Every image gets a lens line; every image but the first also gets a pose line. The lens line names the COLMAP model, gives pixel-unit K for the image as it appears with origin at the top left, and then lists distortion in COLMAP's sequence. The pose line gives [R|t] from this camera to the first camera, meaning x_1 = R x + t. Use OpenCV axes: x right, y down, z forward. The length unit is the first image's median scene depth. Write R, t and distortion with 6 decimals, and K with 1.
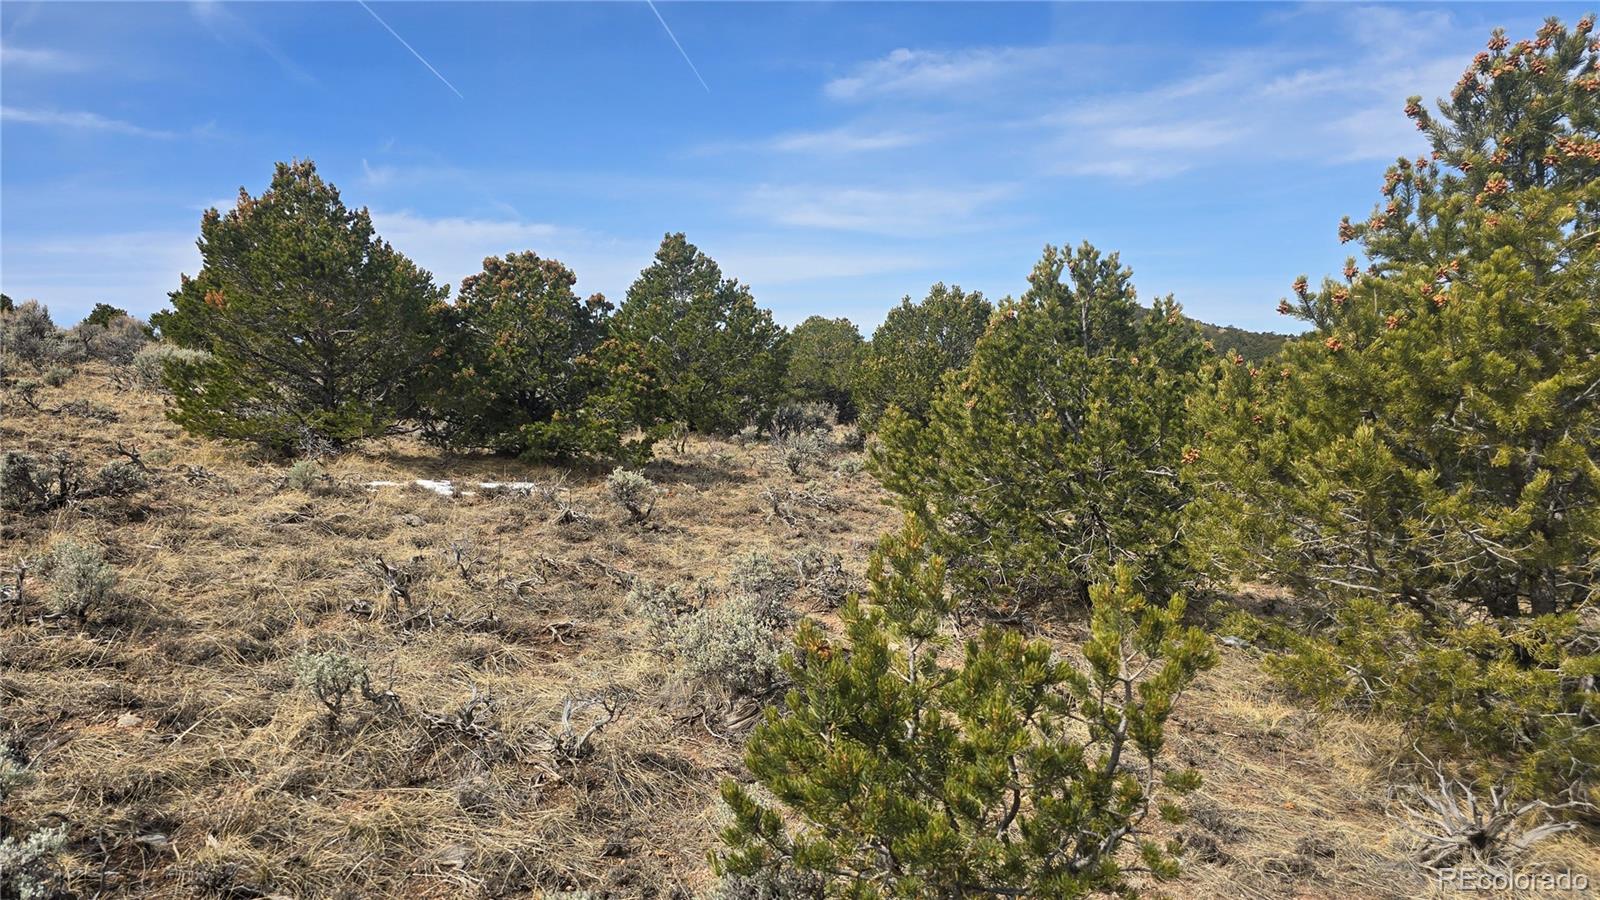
lens RADIAL K [[1060.8, 0, 796.7], [0, 1060.8, 453.0], [0, 0, 1]] dist [0.096286, -0.080586]
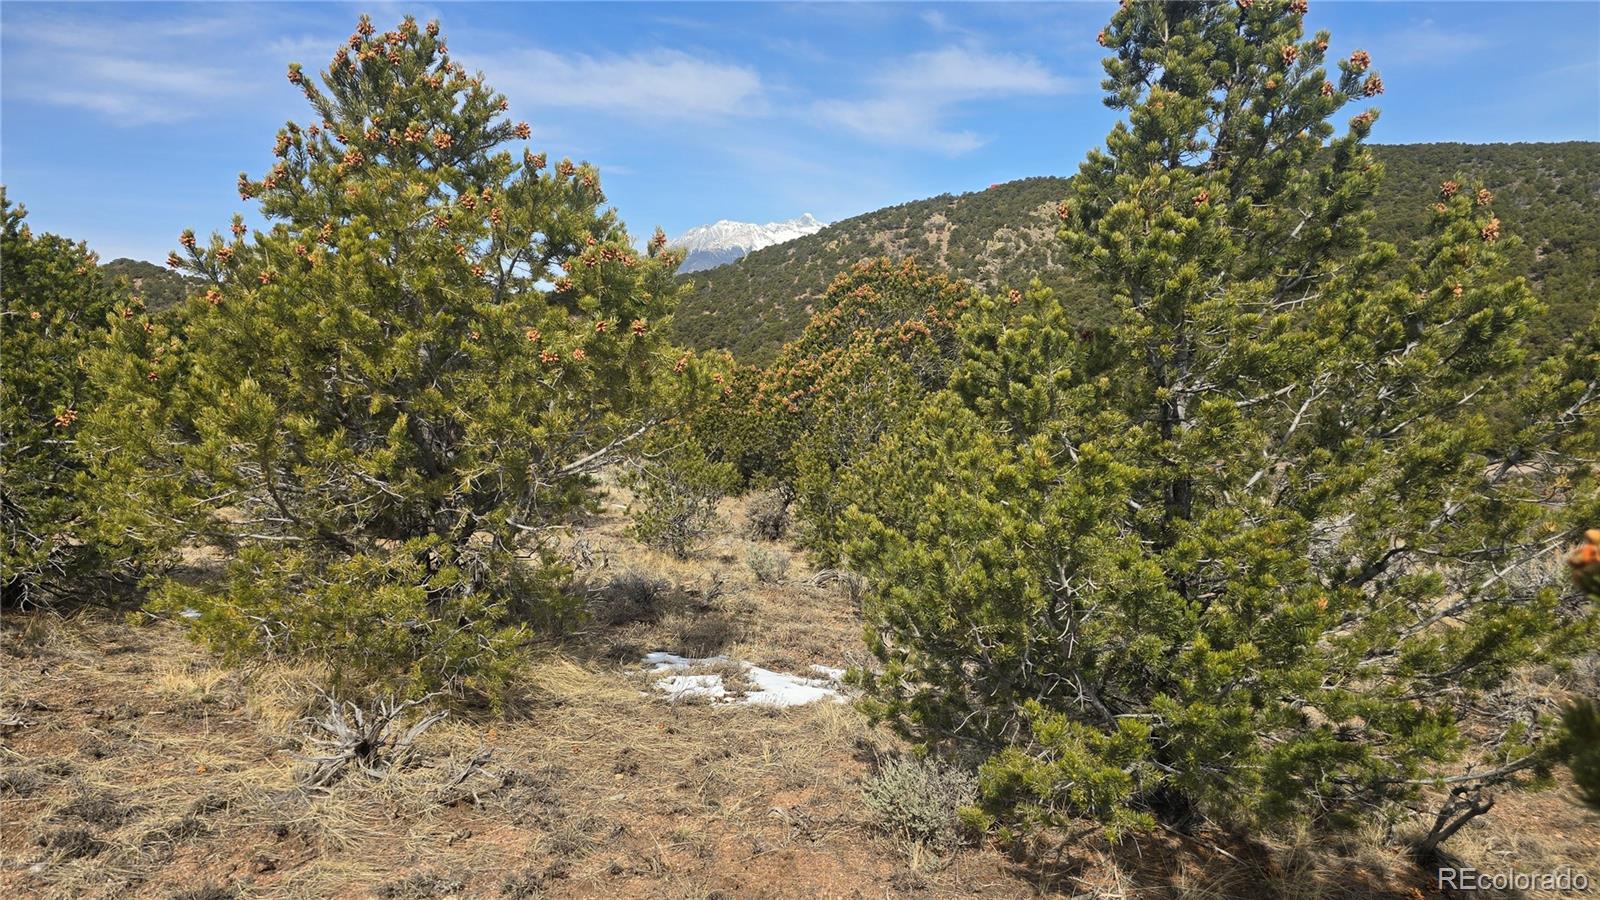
lens RADIAL K [[1060.8, 0, 796.7], [0, 1060.8, 453.0], [0, 0, 1]] dist [0.096286, -0.080586]
pose [[0.693888, -0.074655, 0.716203, 0.132155], [0.055173, 0.997199, 0.050491, 0.018205], [-0.717966, 0.004480, 0.696064, -0.066242]]
